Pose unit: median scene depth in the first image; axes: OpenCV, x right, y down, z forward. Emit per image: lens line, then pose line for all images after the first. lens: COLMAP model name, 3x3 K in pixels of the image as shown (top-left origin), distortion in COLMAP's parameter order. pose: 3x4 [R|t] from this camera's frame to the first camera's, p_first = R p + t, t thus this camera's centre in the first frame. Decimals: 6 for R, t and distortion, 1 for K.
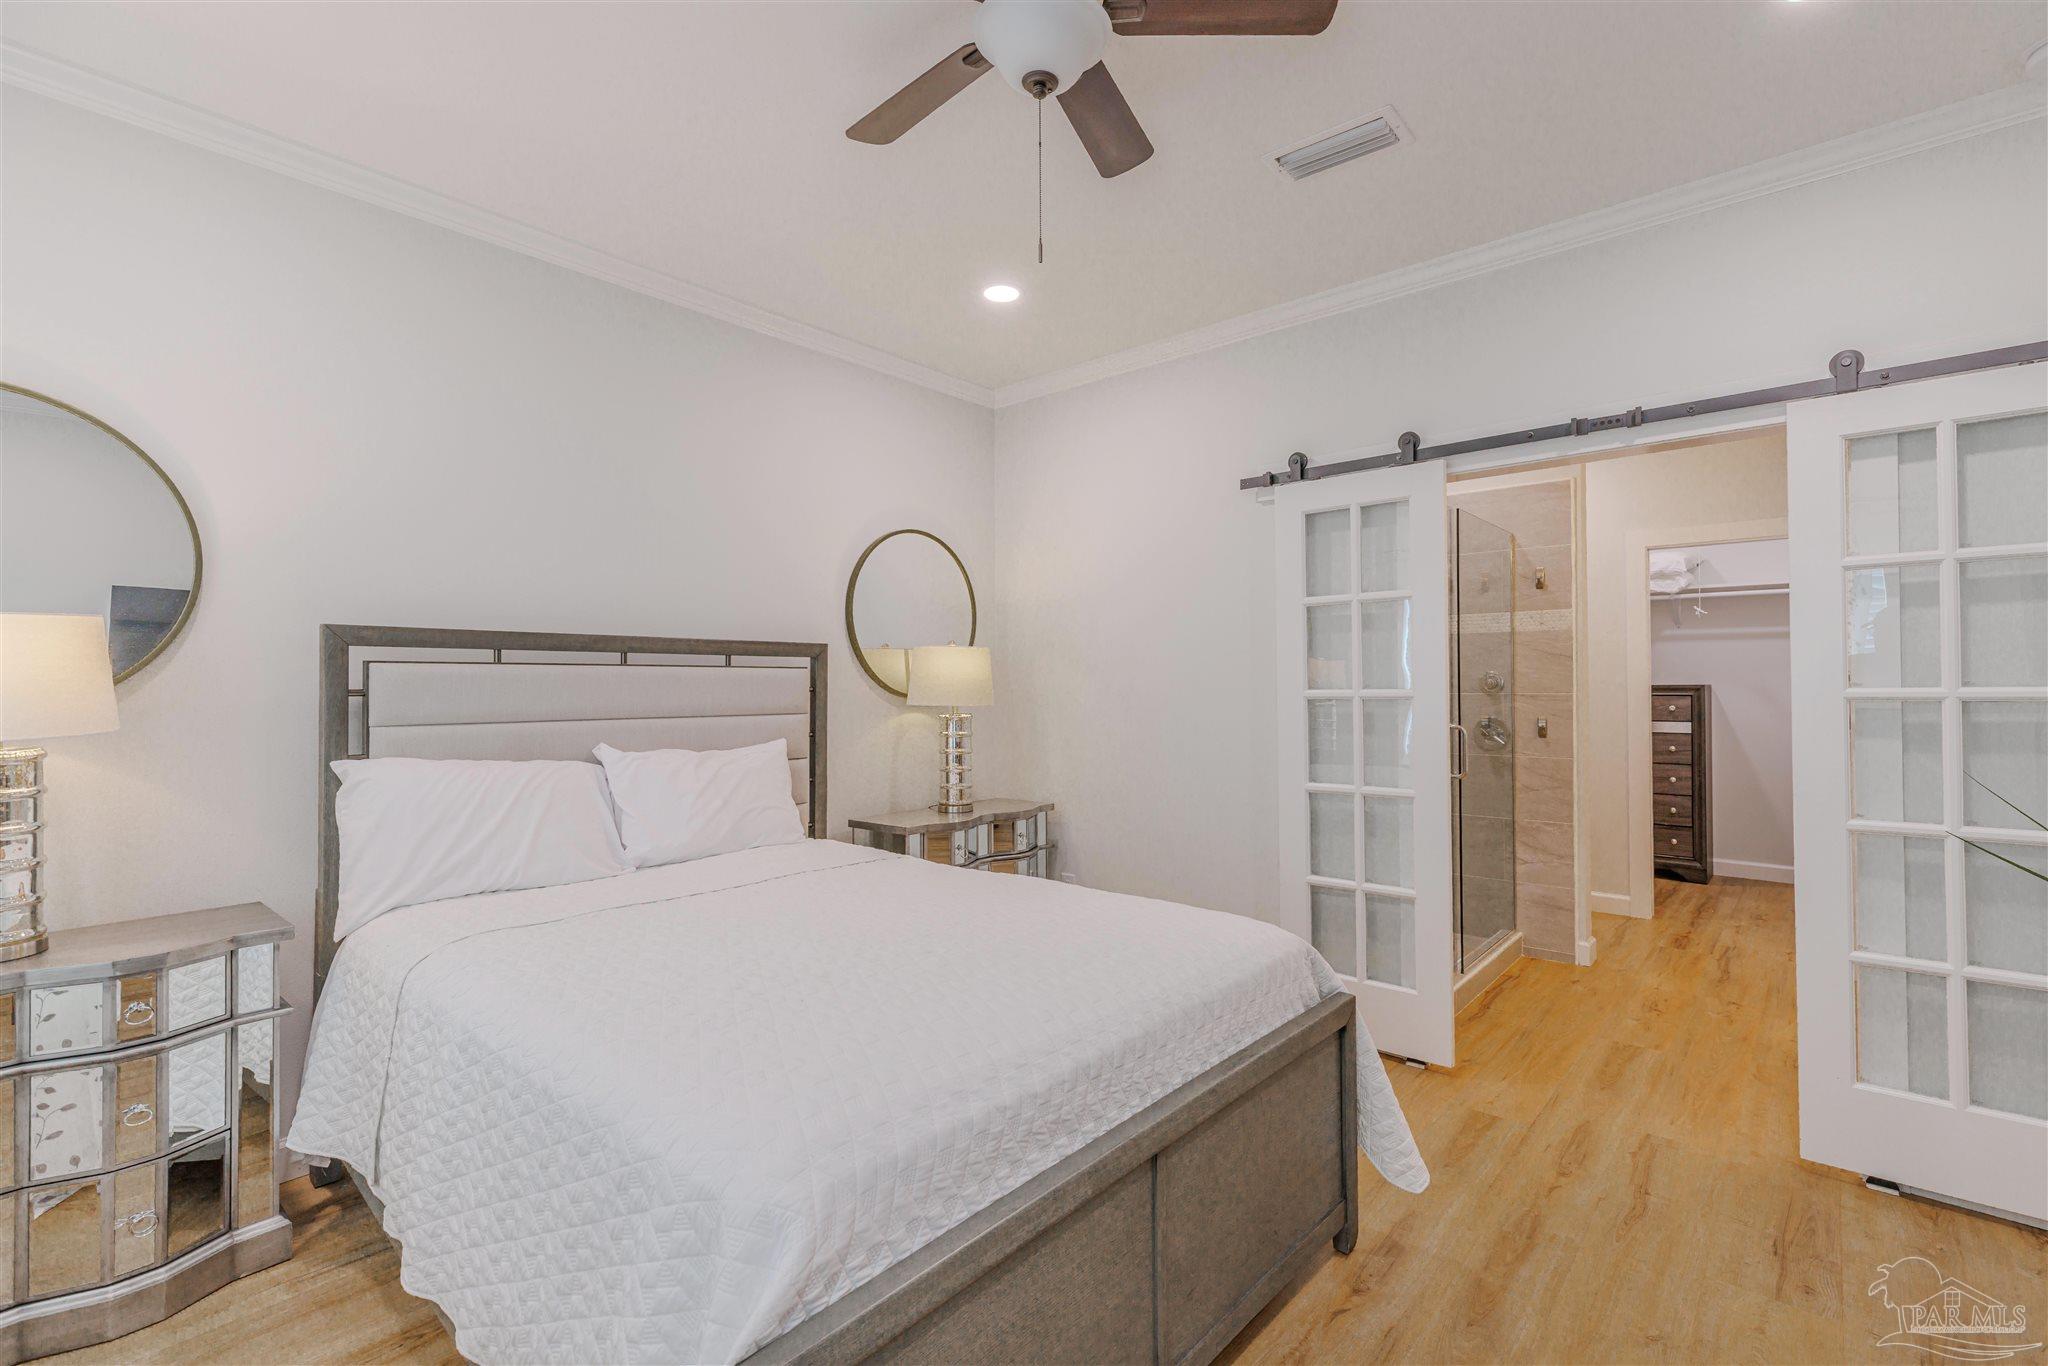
lens RADIAL K [[913.5, 0, 1035.2], [0, 913.5, 672.1], [0, 0, 1]] dist [0.005008, -0.000021]
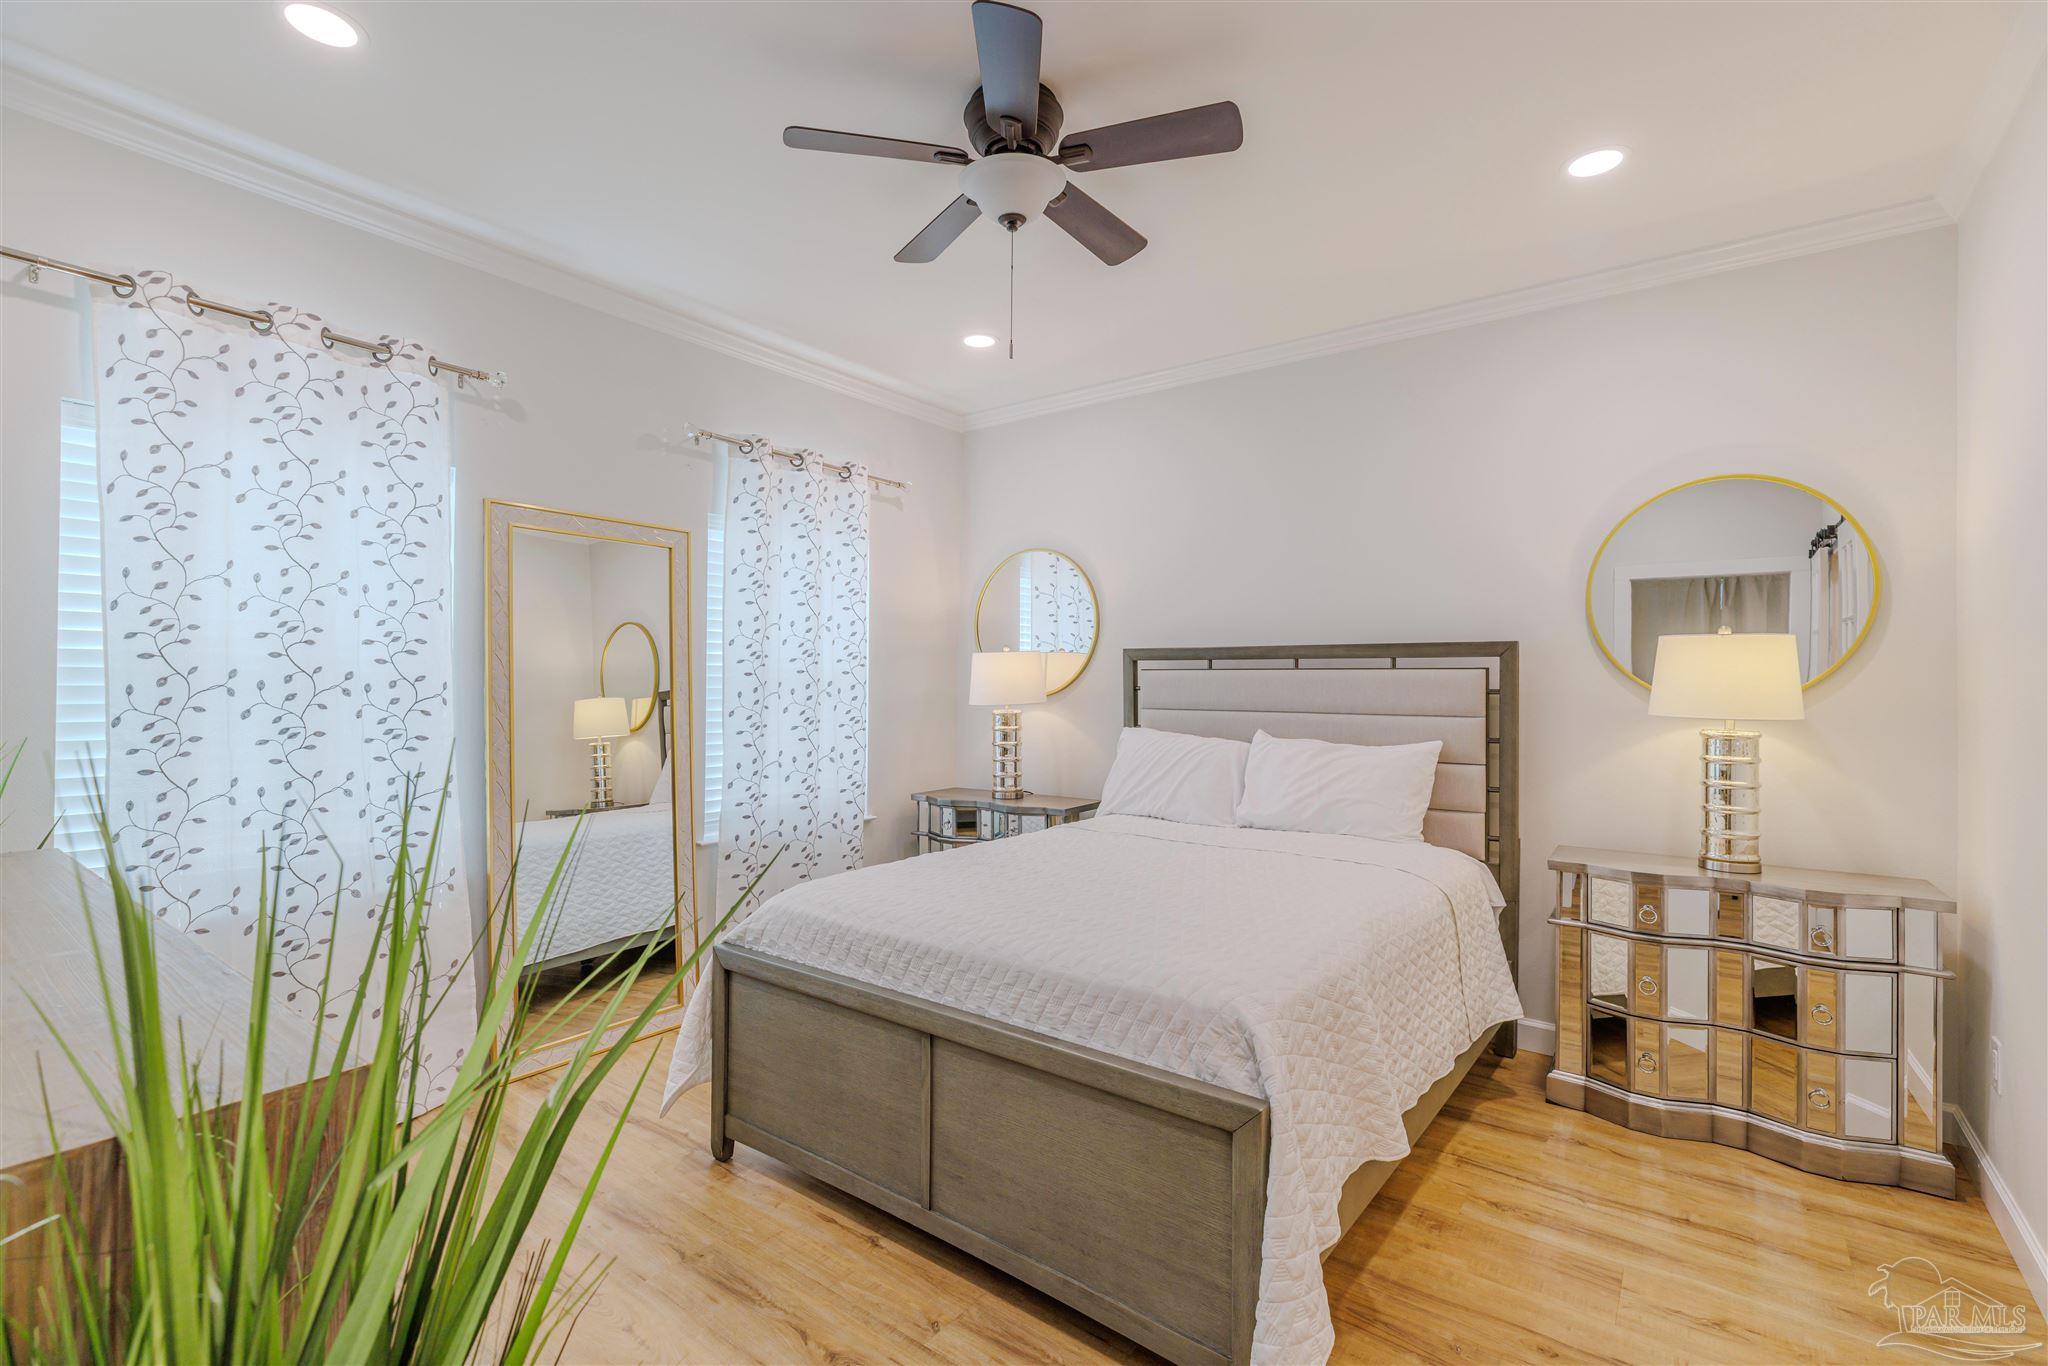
lens RADIAL K [[913.5, 0, 1020.3], [0, 913.5, 681.2], [0, 0, 1]] dist [0.005008, -0.000021]
pose [[0.067316, -0.002201, -0.997729, 0.729317], [0.003116, 0.999993, -0.001996, 0.009777], [0.997727, -0.002975, 0.067322, 0.520261]]
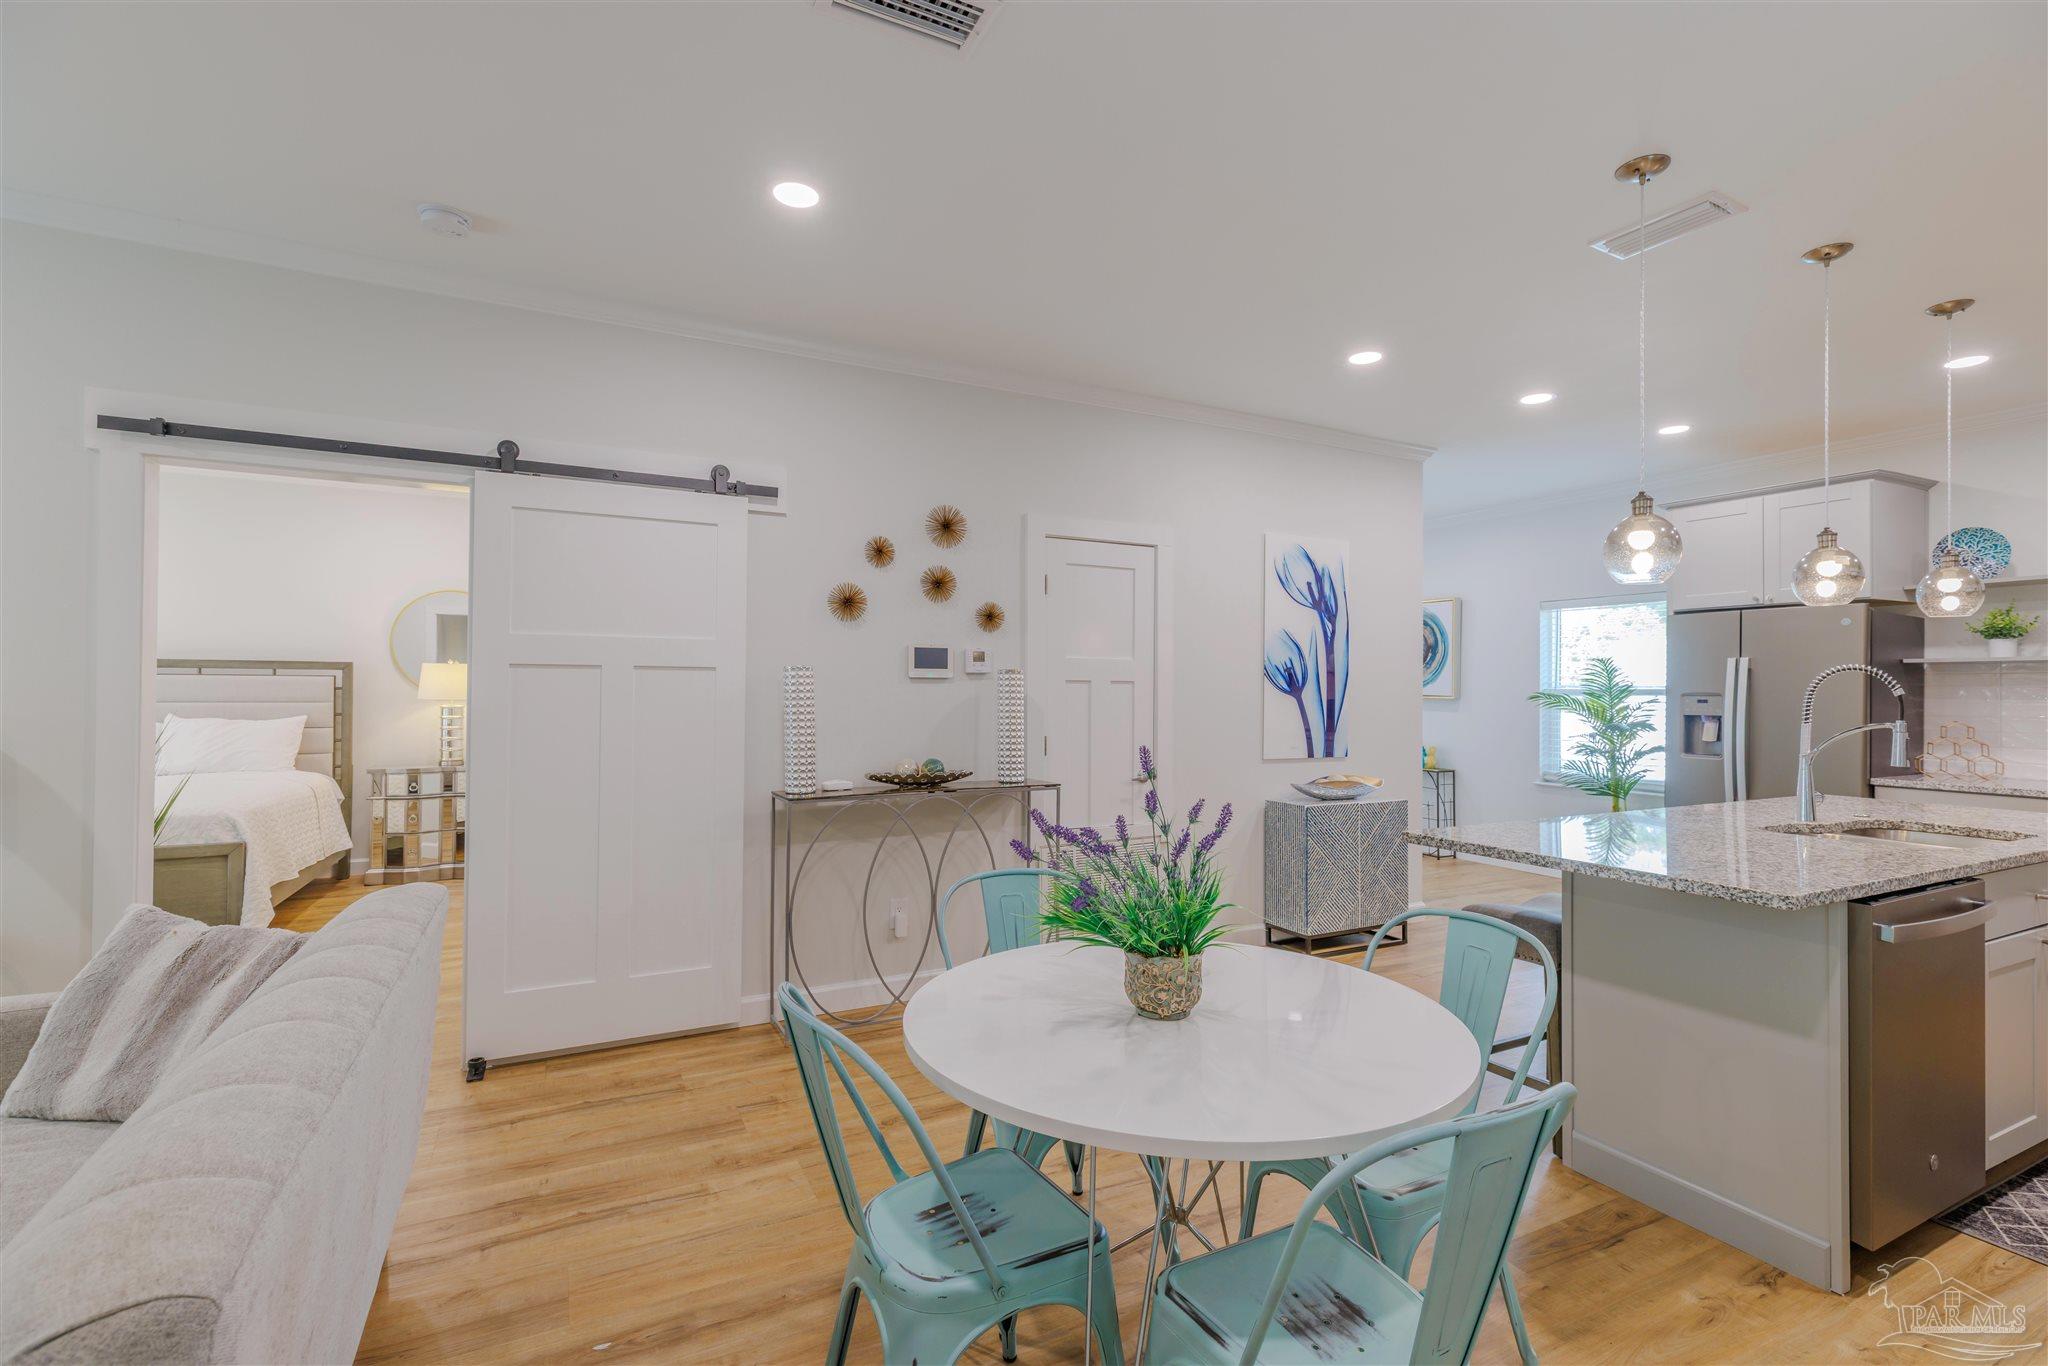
lens RADIAL K [[913.5, 0, 1018.7], [0, 913.5, 681.1], [0, 0, 1]] dist [0.005008, -0.000021]
pose [[0.926203, 0.005253, -0.376989, 1.830758], [-0.004841, 0.999986, 0.002041, -0.005413], [0.376995, -0.000065, 0.926215, -0.149052]]
